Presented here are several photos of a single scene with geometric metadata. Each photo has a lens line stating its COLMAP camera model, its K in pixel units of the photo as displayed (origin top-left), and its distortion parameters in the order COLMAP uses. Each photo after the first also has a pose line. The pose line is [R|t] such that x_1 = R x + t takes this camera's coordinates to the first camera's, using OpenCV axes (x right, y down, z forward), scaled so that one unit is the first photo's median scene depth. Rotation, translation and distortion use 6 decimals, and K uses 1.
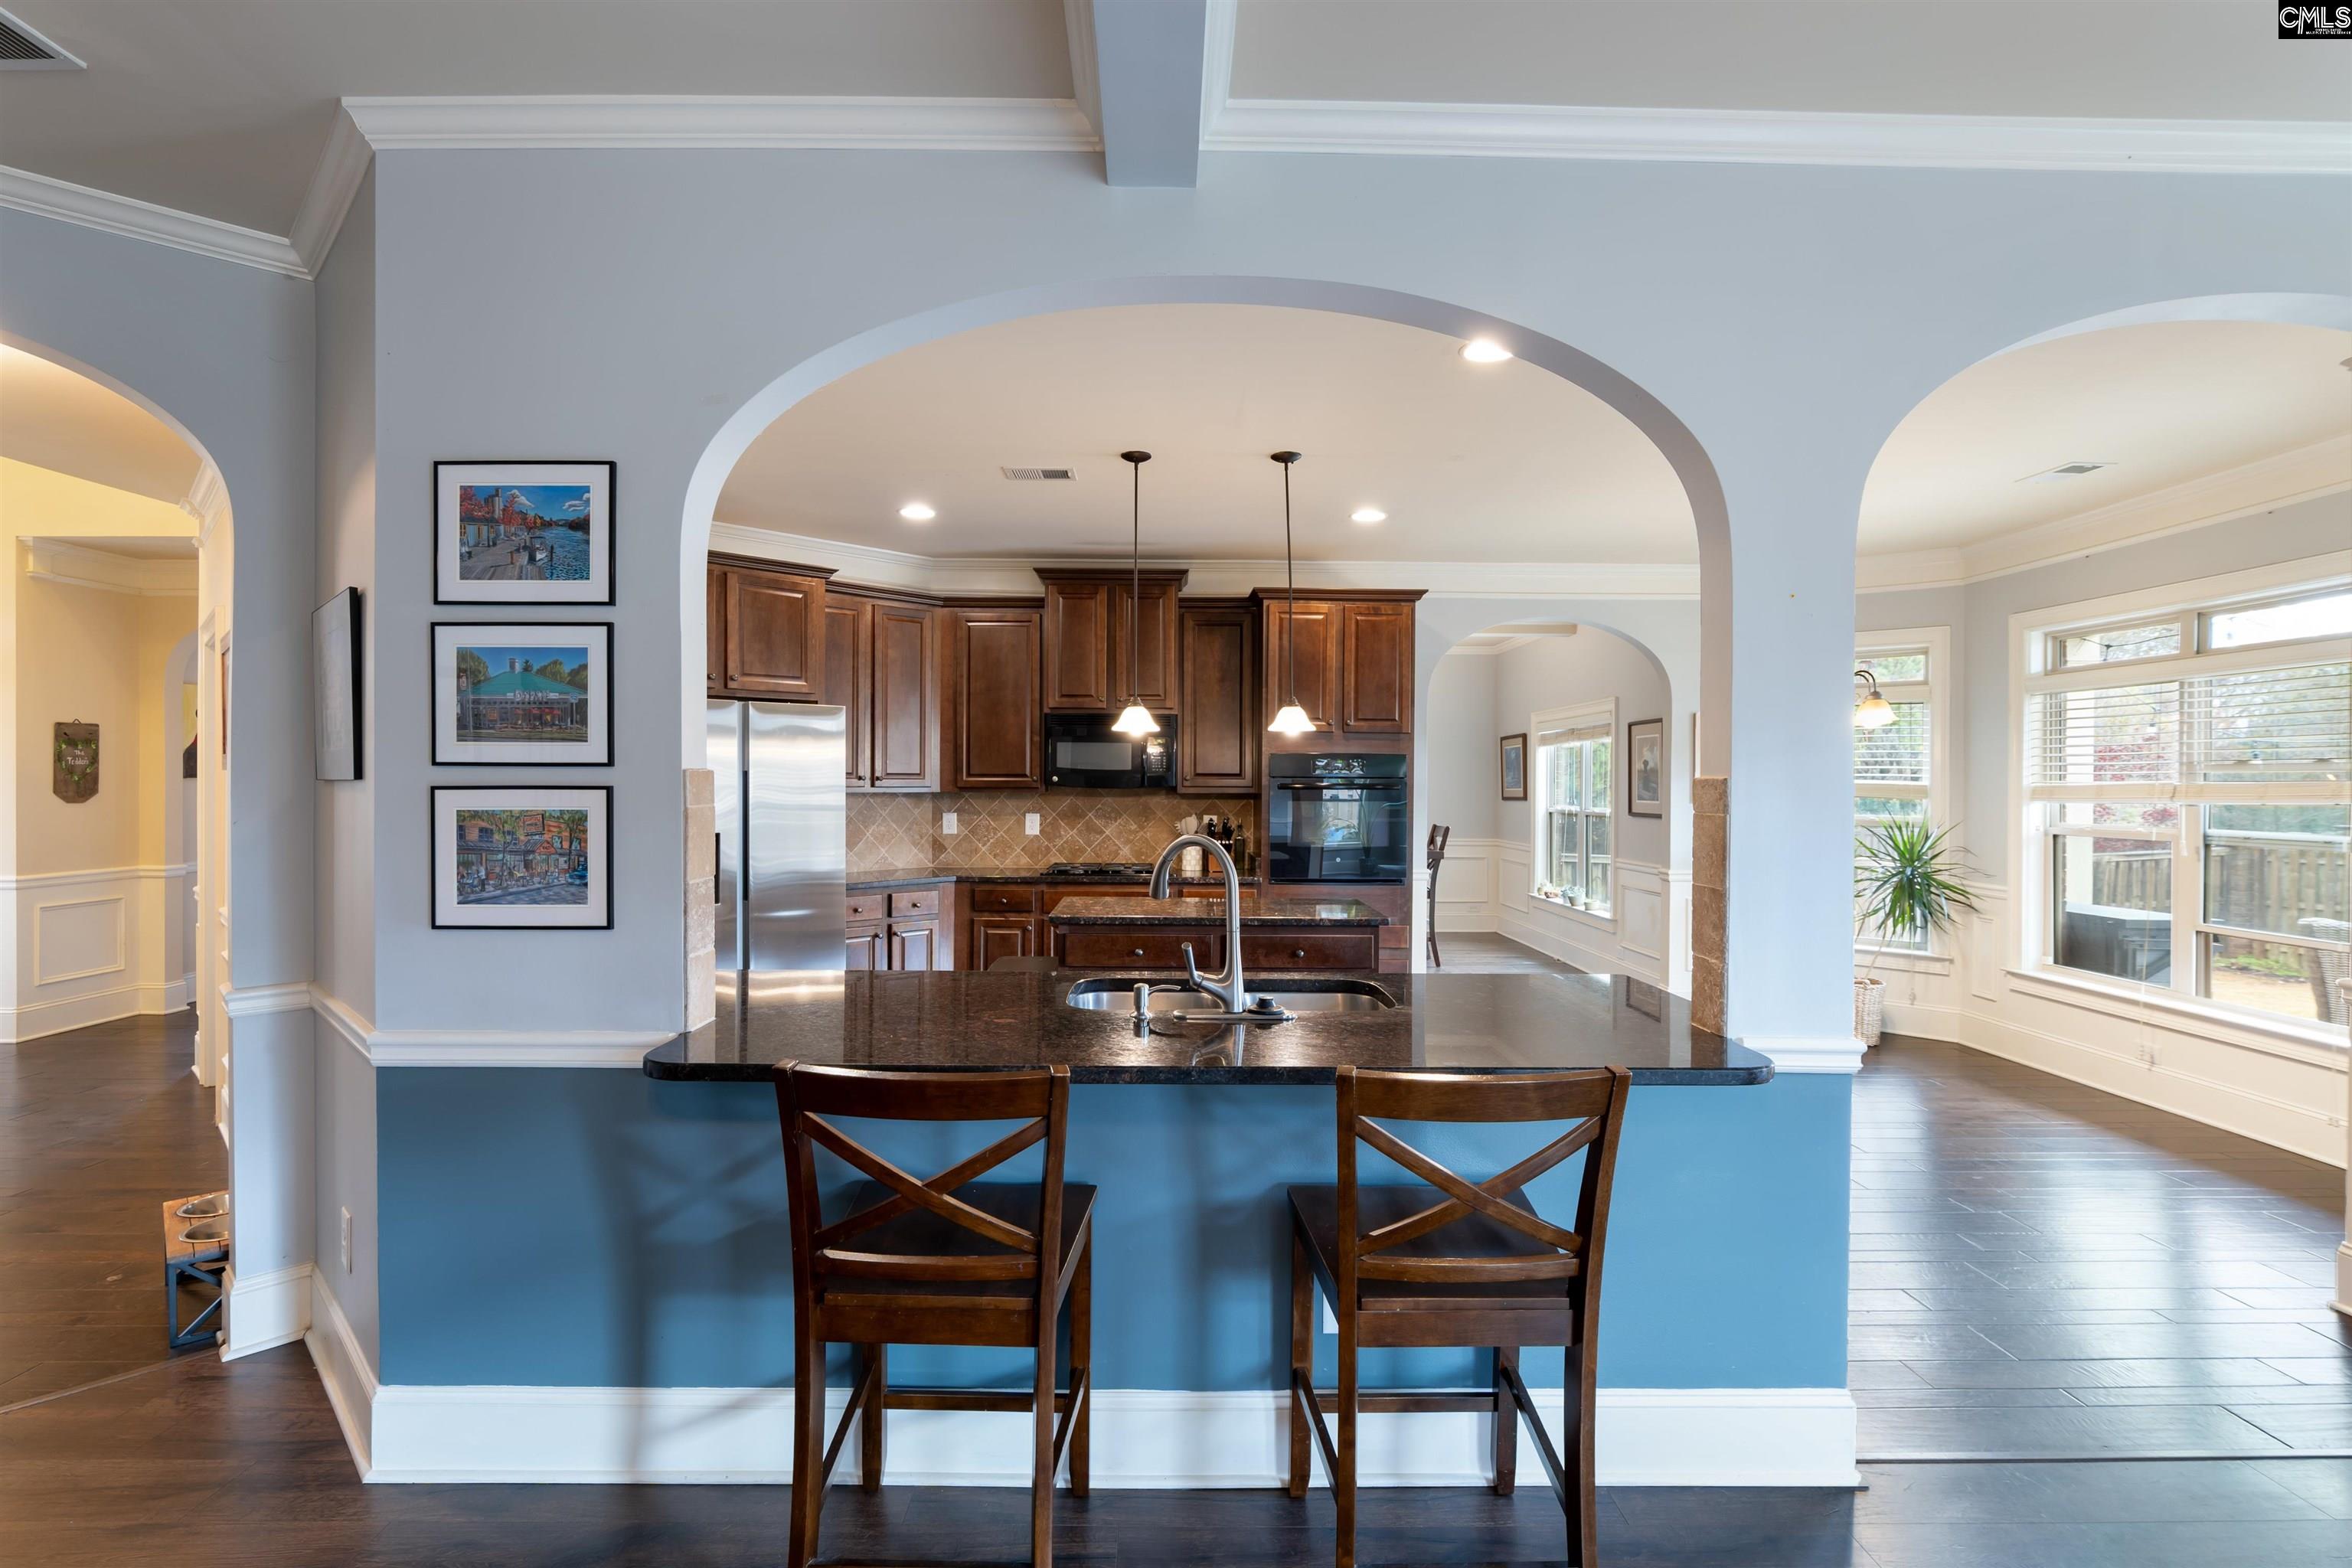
lens RADIAL K [[1107.3, 0, 1173.0], [0, 1107.3, 773.4], [0, 0, 1]] dist [-0.022476, 0.006280]
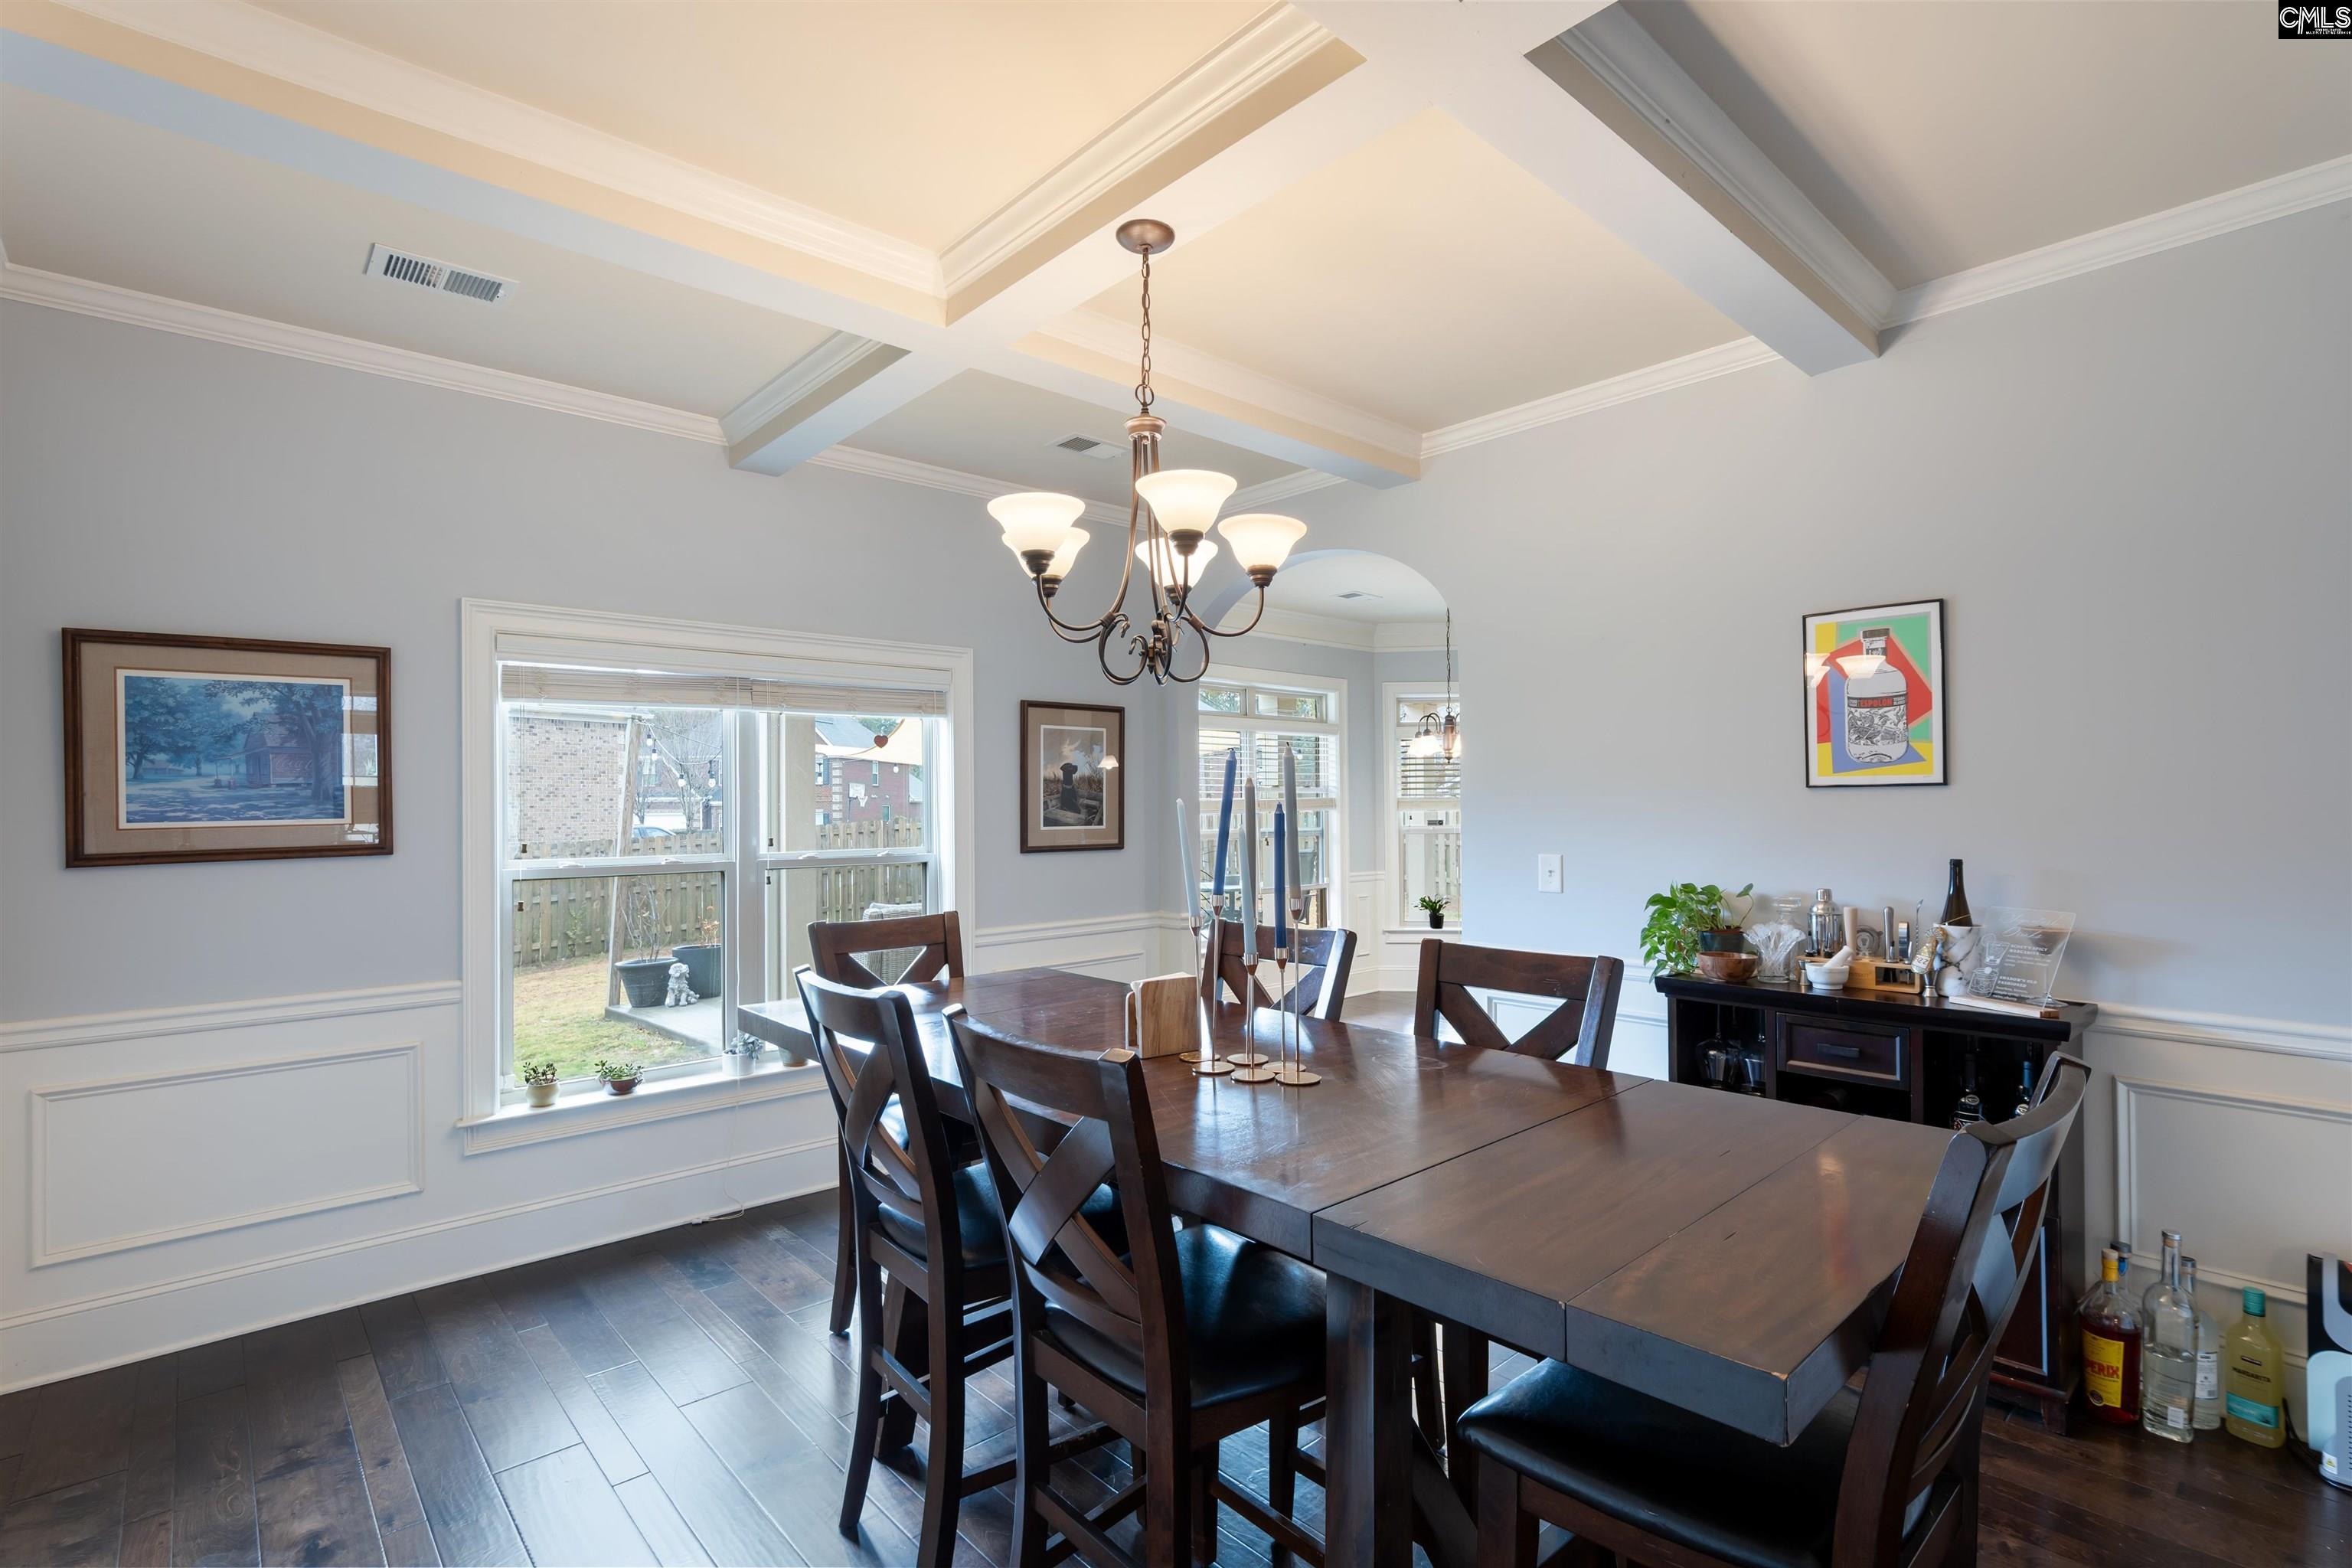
lens RADIAL K [[1107.3, 0, 1183.5], [0, 1107.3, 796.6], [0, 0, 1]] dist [-0.022476, 0.006280]
pose [[-0.671597, 0.004112, 0.740906, -0.127013], [-0.004259, 0.999947, -0.009410, 0.015694], [-0.740905, -0.009475, -0.671543, 1.663678]]
